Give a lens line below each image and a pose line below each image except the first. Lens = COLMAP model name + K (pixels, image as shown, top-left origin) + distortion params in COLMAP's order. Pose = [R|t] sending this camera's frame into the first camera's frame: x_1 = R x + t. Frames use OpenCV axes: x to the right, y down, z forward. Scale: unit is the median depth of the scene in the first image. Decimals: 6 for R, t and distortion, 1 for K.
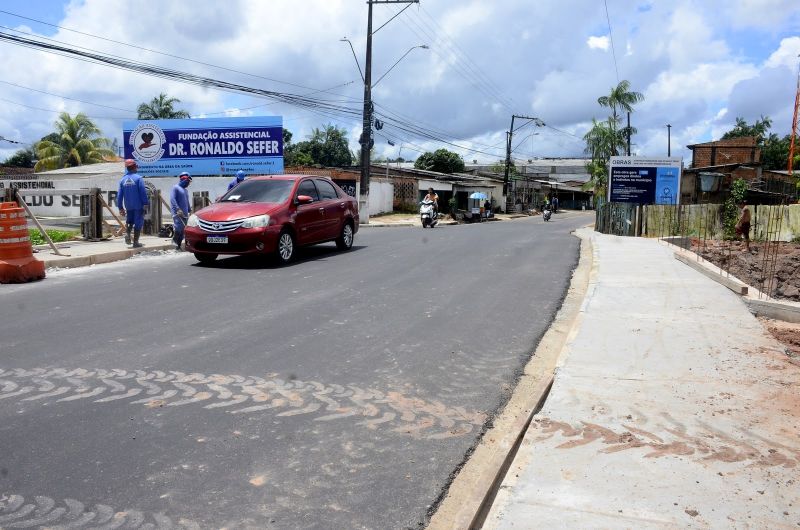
lens RADIAL K [[619.7, 0, 400.0], [0, 619.7, 265.0], [0, 0, 1]] dist [-0.145173, 0.107505]
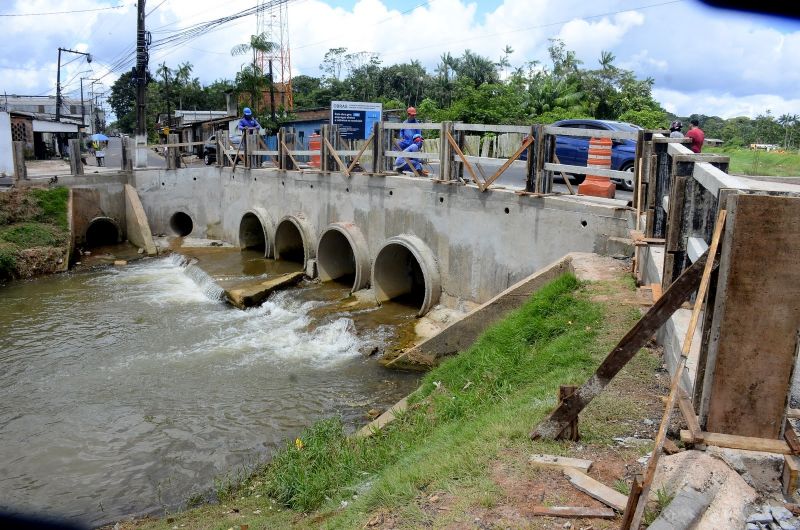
lens RADIAL K [[619.7, 0, 400.0], [0, 619.7, 265.0], [0, 0, 1]] dist [-0.145173, 0.107505]
pose [[0.556477, -0.169712, 0.813346, -0.639670], [0.090680, 0.985474, 0.143587, -0.017812], [-0.825900, -0.006149, 0.563783, 0.187677]]
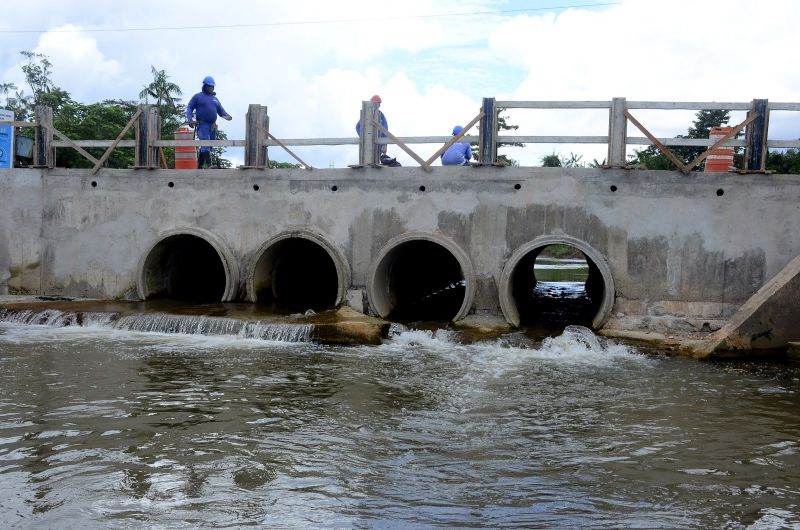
lens RADIAL K [[953.5, 0, 400.0], [0, 953.5, 265.0], [0, 0, 1]] dist [0.085772, 0.009610]
pose [[-0.065586, -0.042836, 0.996927, -0.821268], [0.089461, 0.994802, 0.048630, 0.006922], [-0.993829, 0.092375, -0.061413, 0.555030]]
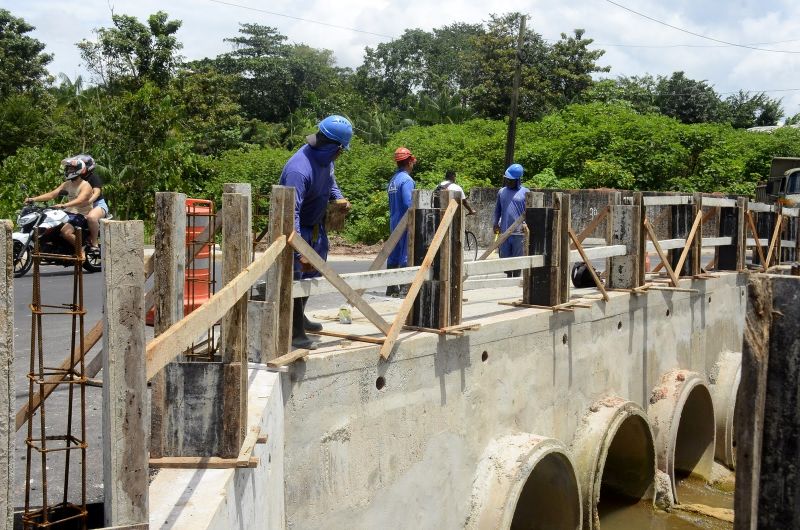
lens RADIAL K [[949.5, 0, 400.0], [0, 949.5, 265.0], [0, 0, 1]] dist [0.123268, -0.000271]
pose [[-0.949619, -0.040615, 0.310765, -0.268029], [0.014234, 0.984955, 0.172222, -0.105294], [-0.313084, 0.167969, -0.934754, 0.932729]]
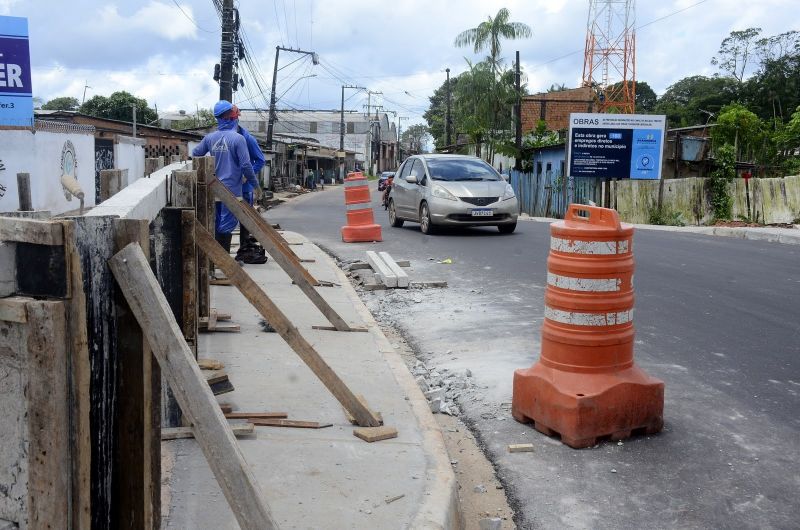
lens RADIAL K [[856.4, 0, 400.0], [0, 856.4, 265.0], [0, 0, 1]] dist [-0.002625, 0.213466]
pose [[0.886105, -0.050984, 0.460672, -0.311494], [0.047435, 0.998688, 0.019287, -0.027997], [-0.461051, 0.004762, 0.887361, 0.191557]]
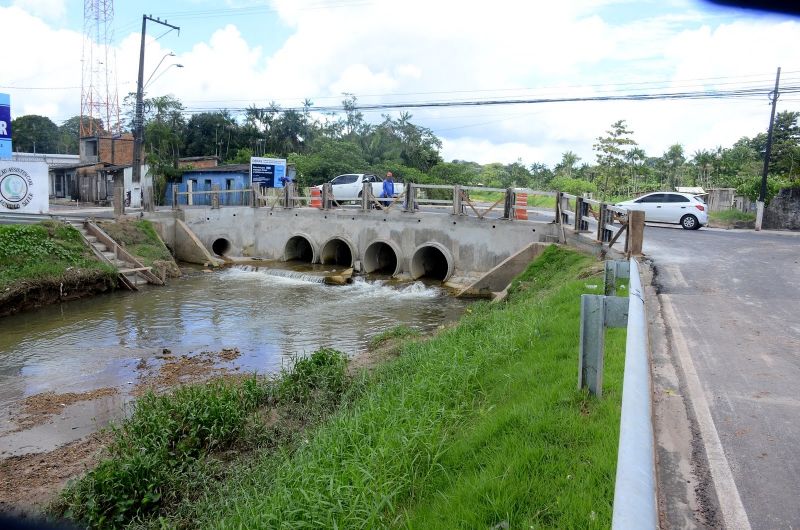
lens RADIAL K [[619.7, 0, 400.0], [0, 619.7, 265.0], [0, 0, 1]] dist [-0.145173, 0.107505]
pose [[0.232523, -0.124716, 0.964562, -1.112172], [0.087990, 0.990375, 0.106842, -0.038825], [-0.968603, 0.060028, 0.241259, 0.269861]]
